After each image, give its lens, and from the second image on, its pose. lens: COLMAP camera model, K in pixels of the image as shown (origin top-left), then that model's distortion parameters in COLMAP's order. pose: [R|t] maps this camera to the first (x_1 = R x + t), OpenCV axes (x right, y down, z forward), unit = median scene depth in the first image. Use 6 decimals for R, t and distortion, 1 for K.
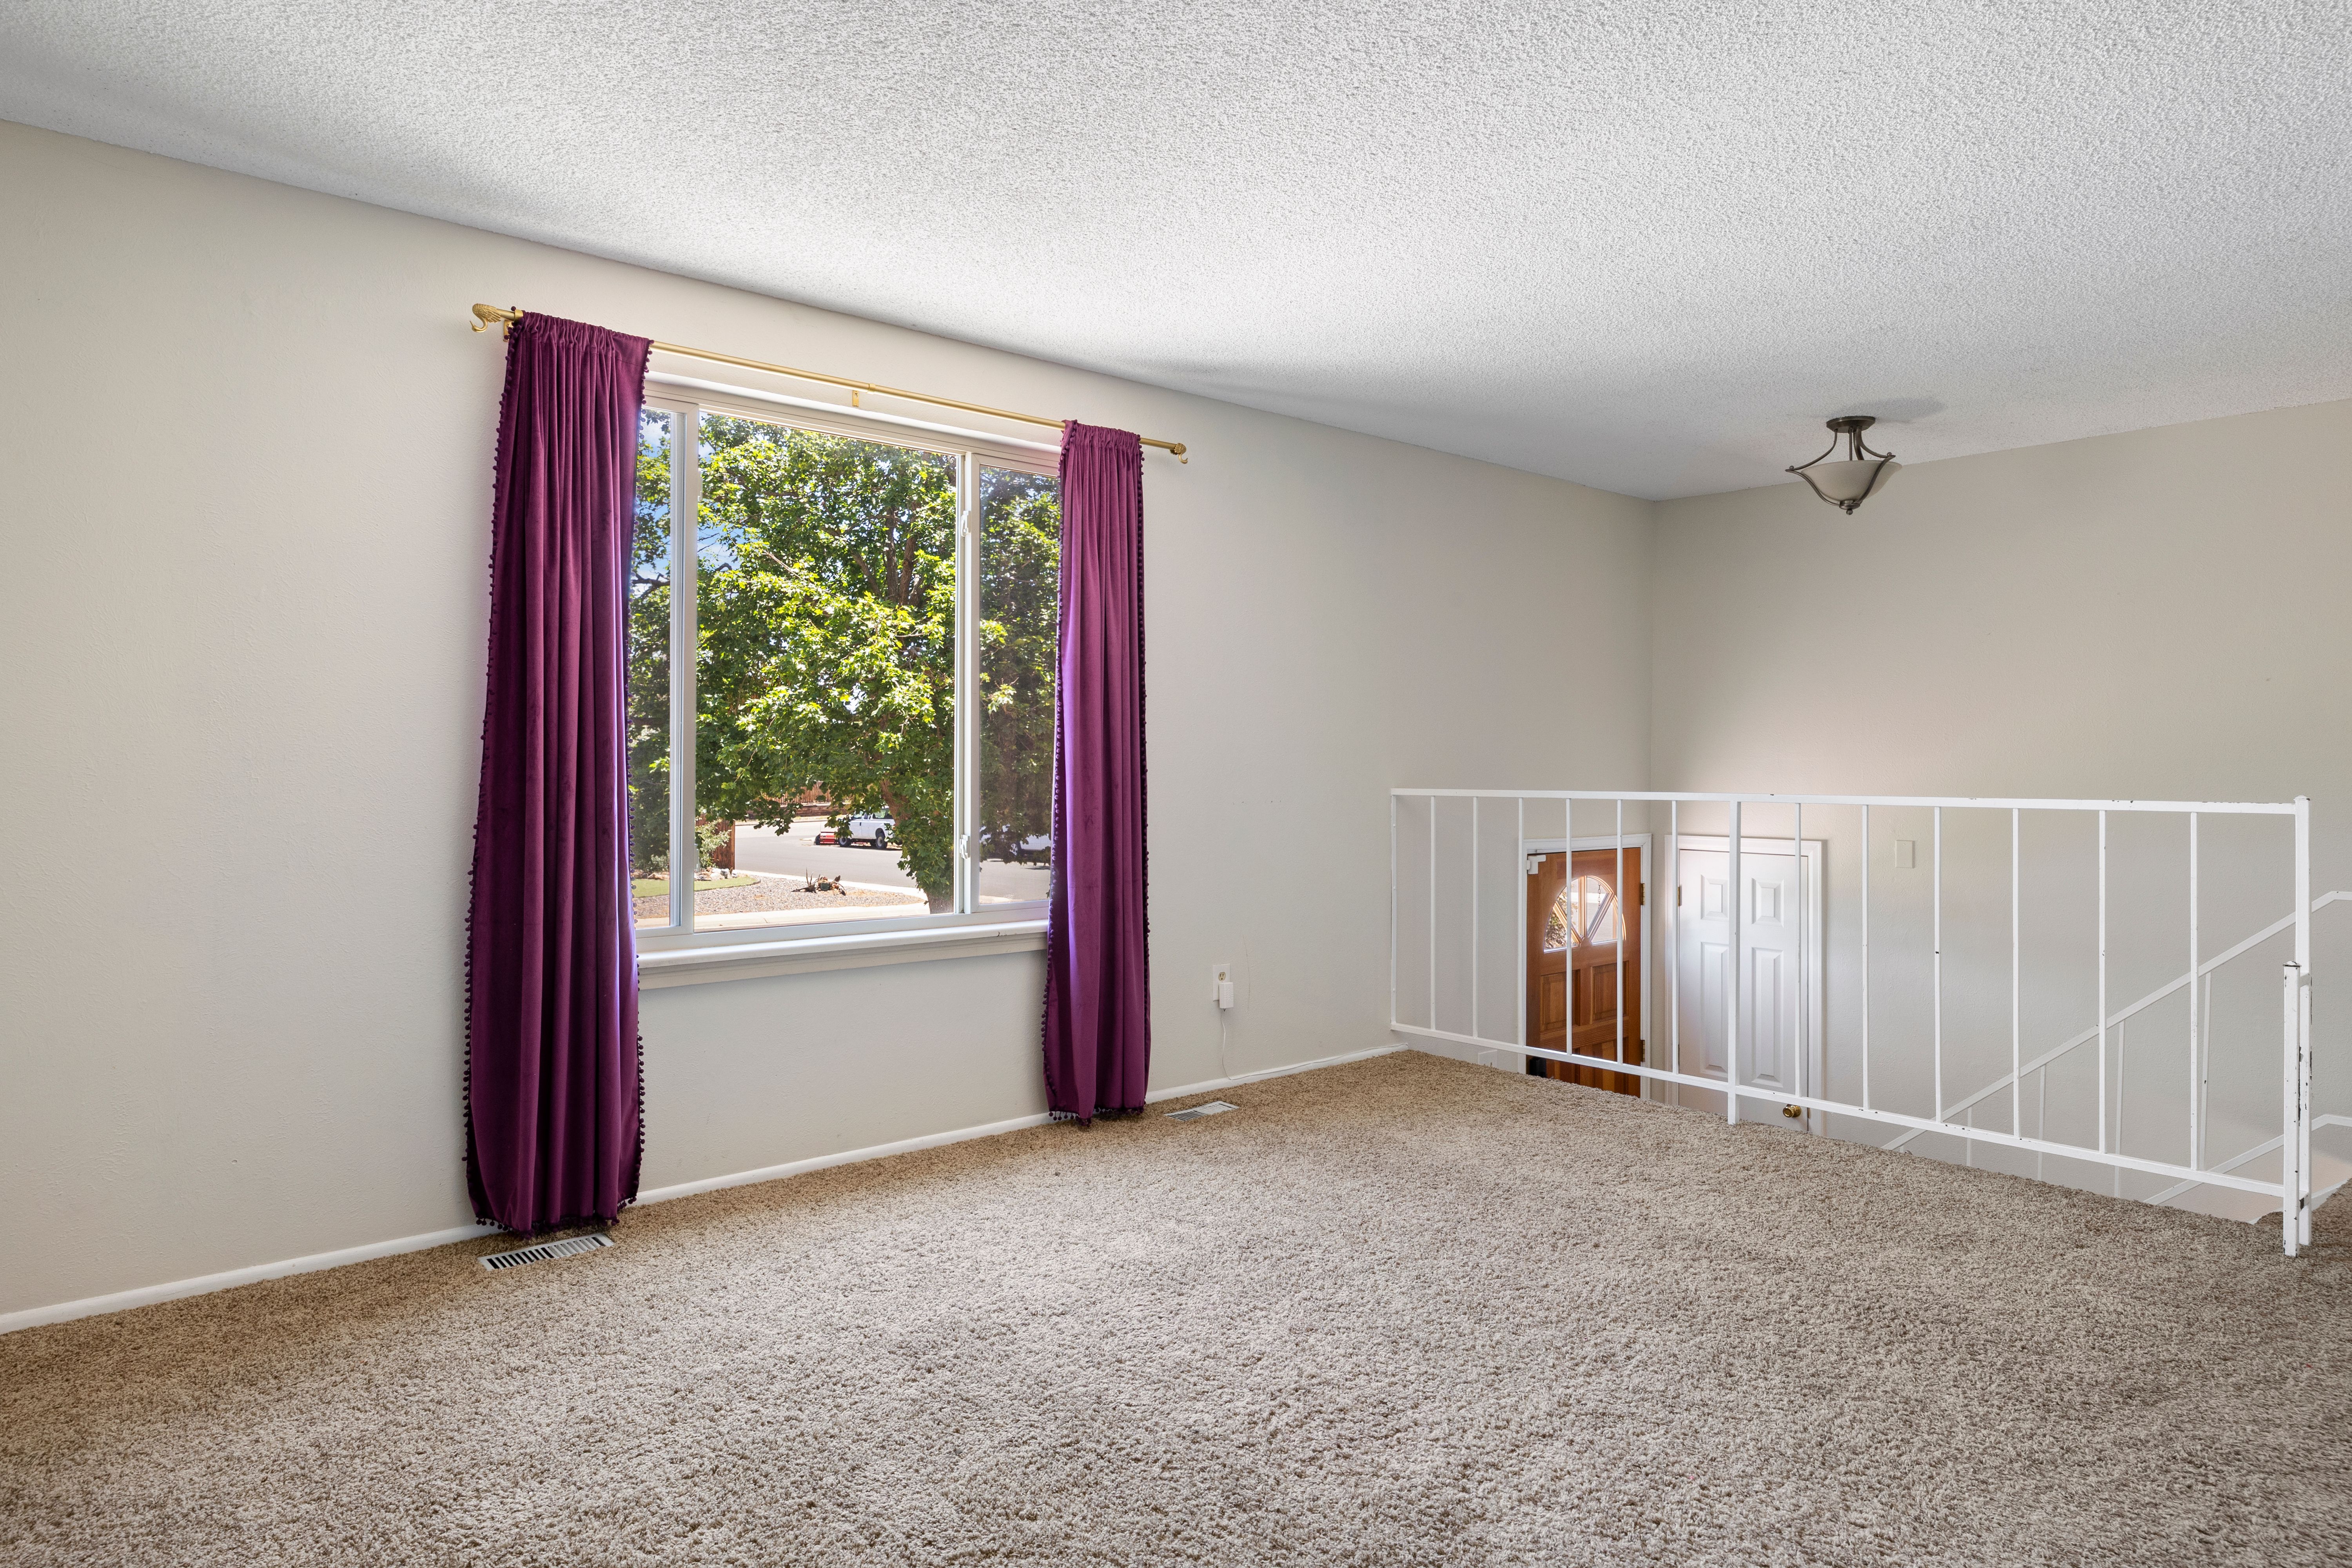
lens RADIAL K [[1408.2, 0, 1175.6], [0, 1408.2, 783.7], [0, 0, 1]] dist [-0.003950, 0.002318]
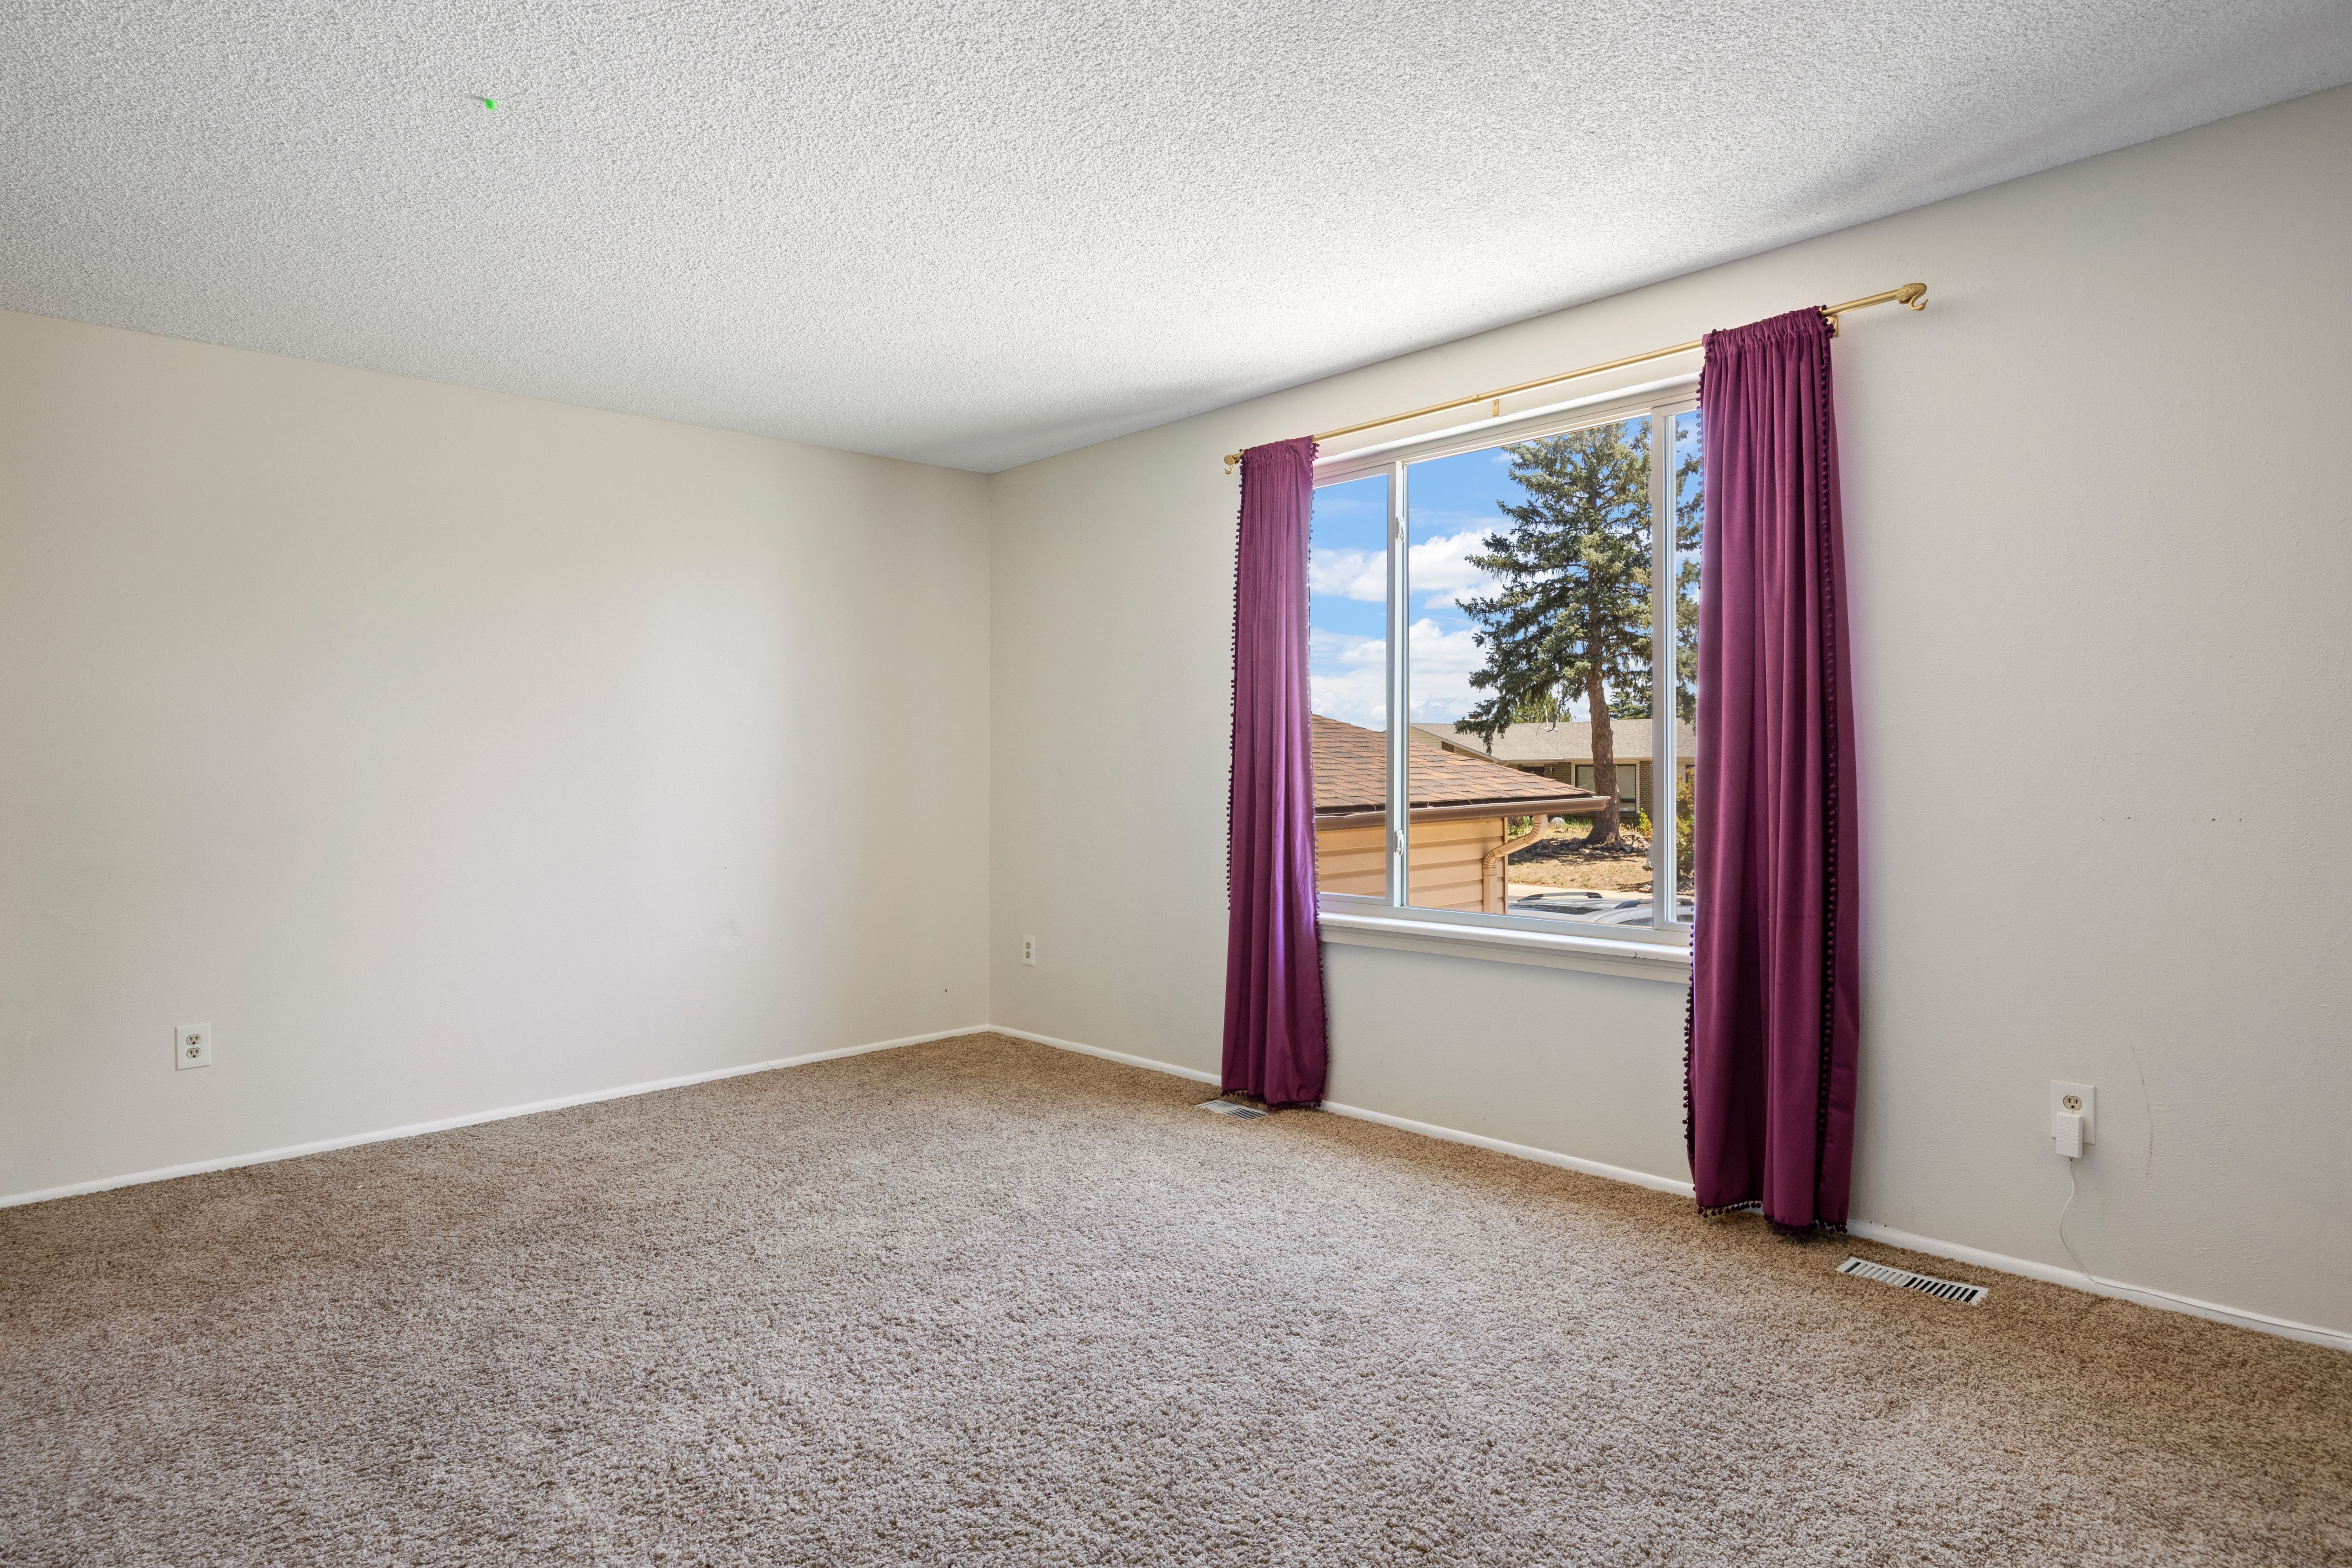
lens RADIAL K [[1306.1, 0, 1176.3], [0, 1306.1, 766.8], [0, 0, 1]] dist [-0.006241, 0.001438]
pose [[0.048304, -0.004977, -0.998820, 0.723002], [-0.003682, 0.999980, -0.005161, -0.005341], [0.998826, 0.003926, 0.048285, 0.731508]]
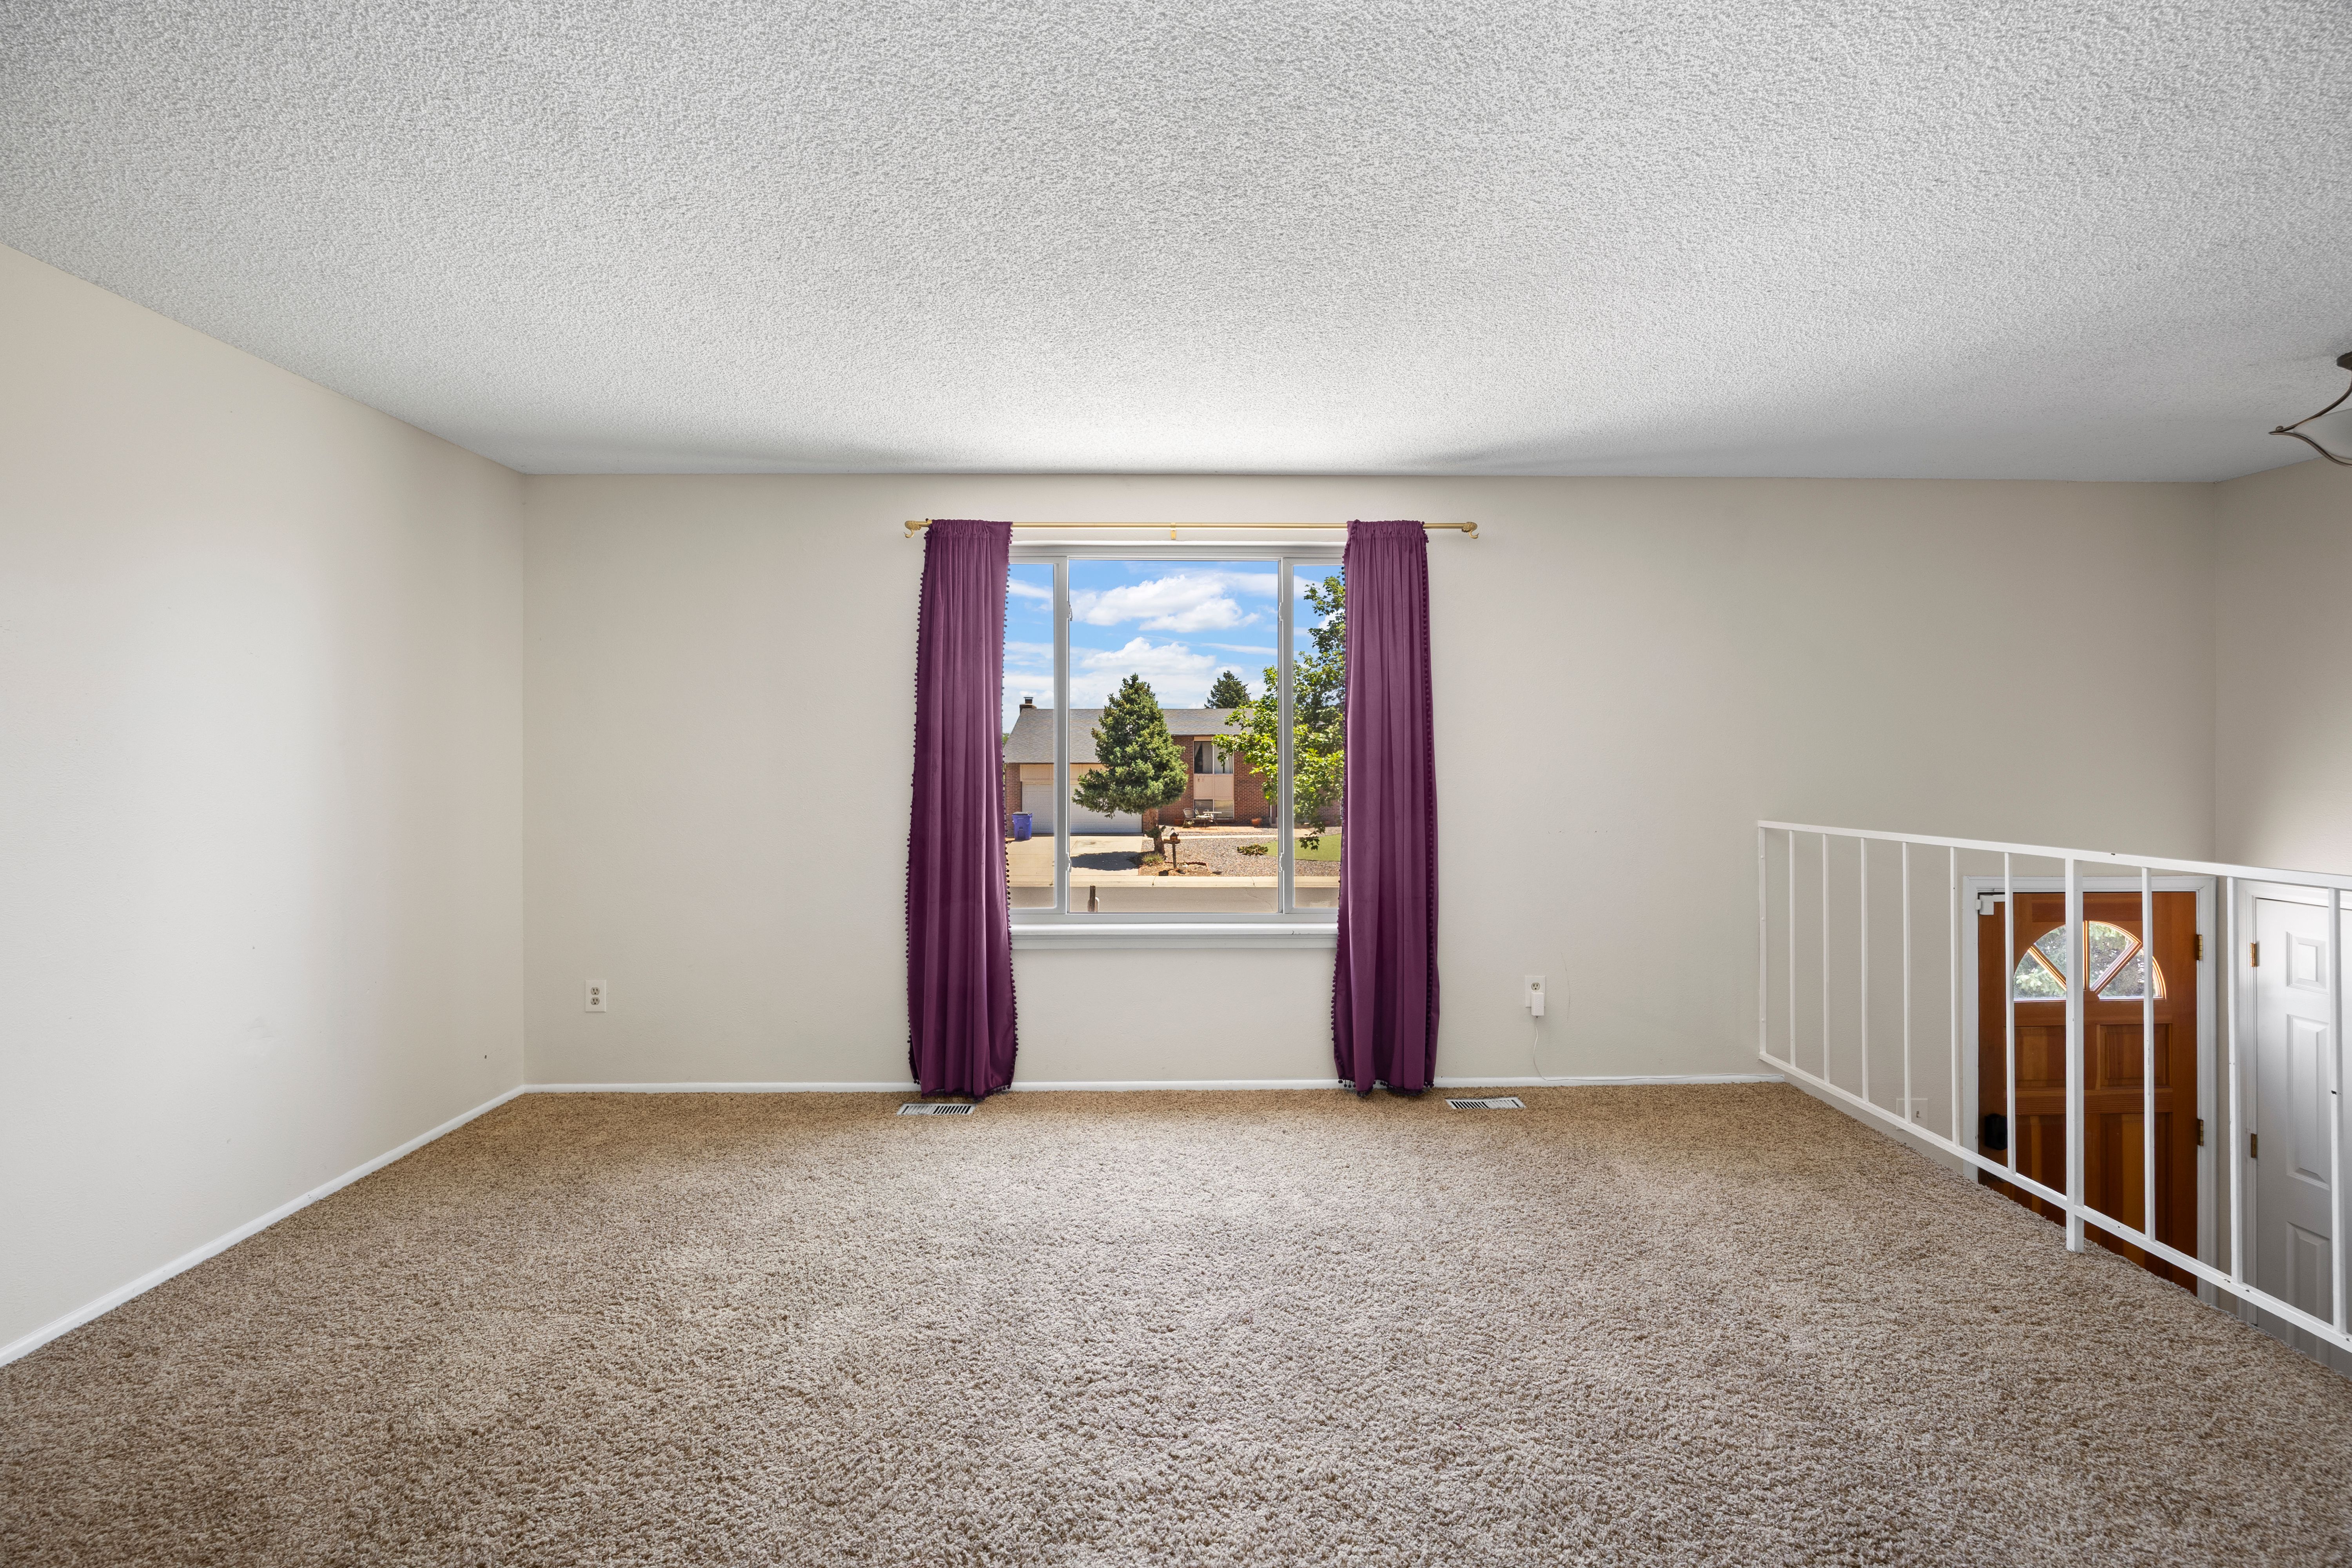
lens RADIAL K [[1025.4, 0, 1168.9], [0, 1025.4, 770.3], [0, 0, 1]] dist [-0.017372, 0.001115]
pose [[0.768200, -0.000341, -0.640210, 0.413113], [-0.004485, 0.999972, -0.005914, -0.036869], [0.640195, 0.007415, 0.768177, 0.232705]]
